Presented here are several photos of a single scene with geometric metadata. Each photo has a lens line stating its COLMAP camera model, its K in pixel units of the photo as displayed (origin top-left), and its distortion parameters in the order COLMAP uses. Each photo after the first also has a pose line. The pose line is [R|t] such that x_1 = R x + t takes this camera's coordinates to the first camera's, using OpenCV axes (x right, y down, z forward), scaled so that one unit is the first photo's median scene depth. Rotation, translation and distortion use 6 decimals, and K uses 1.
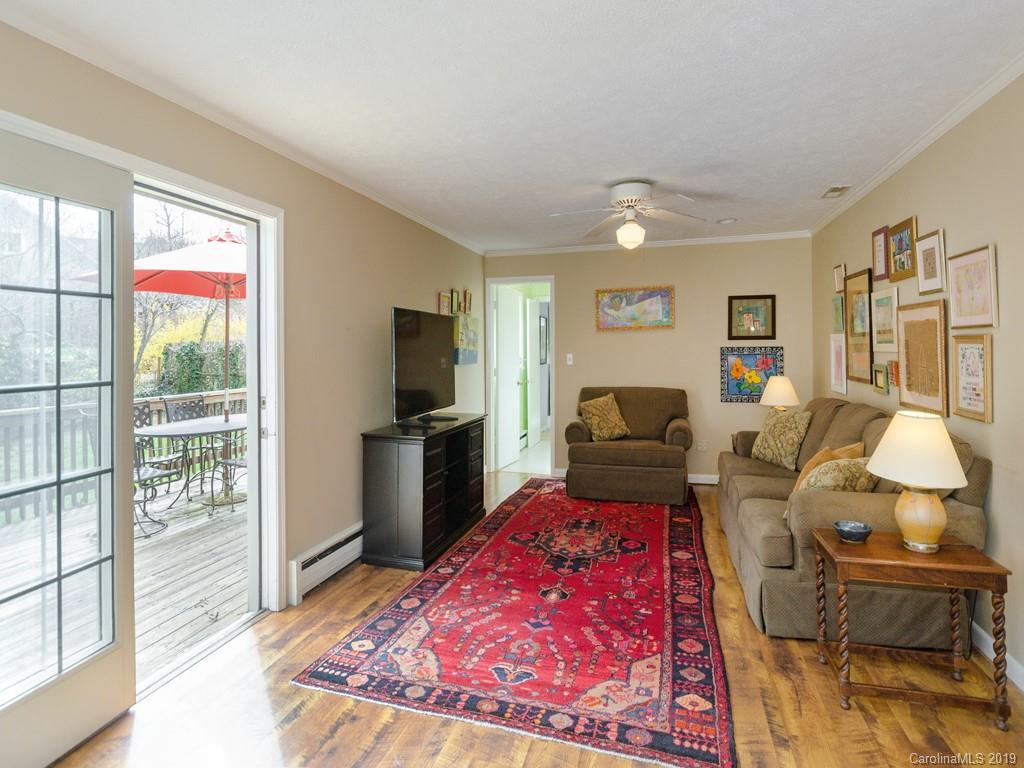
lens RADIAL K [[536.0, 0, 507.8], [0, 536.0, 377.5], [0, 0, 1]] dist [-0.001308, -0.000416]
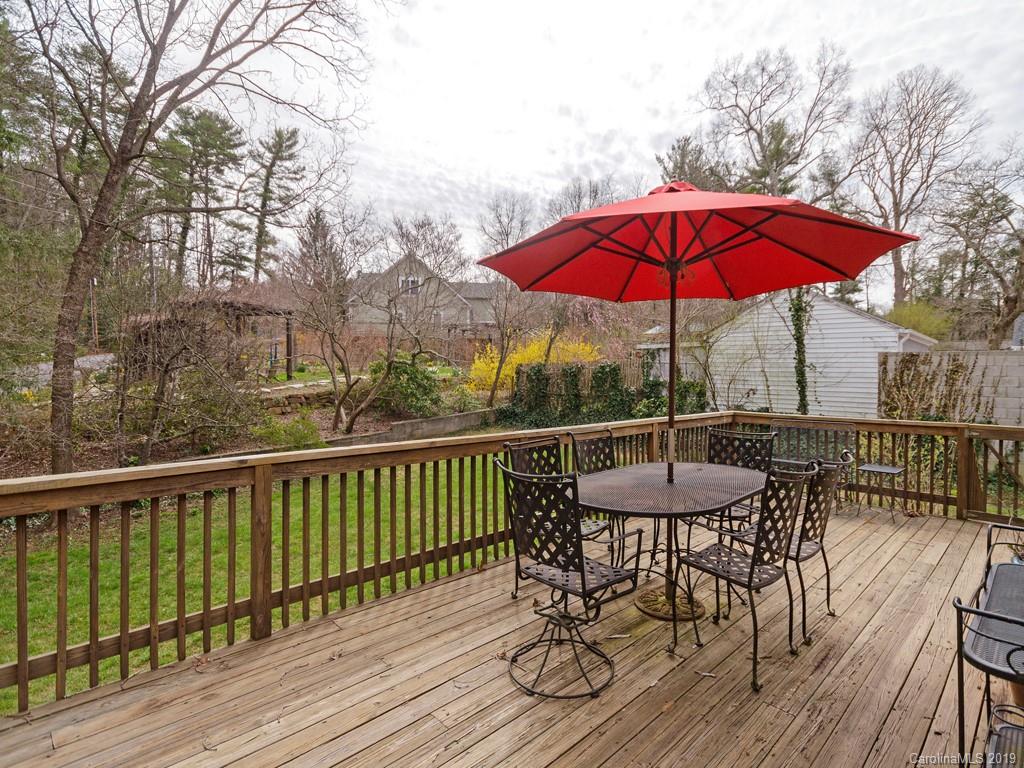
lens RADIAL K [[536.0, 0, 511.6], [0, 536.0, 380.4], [0, 0, 1]] dist [-0.001308, -0.000416]
pose [[0.843960, 0.027217, -0.535714, -0.067749], [-0.049431, 0.998409, -0.027149, 0.000818], [0.534123, 0.049393, 0.843963, 0.077943]]
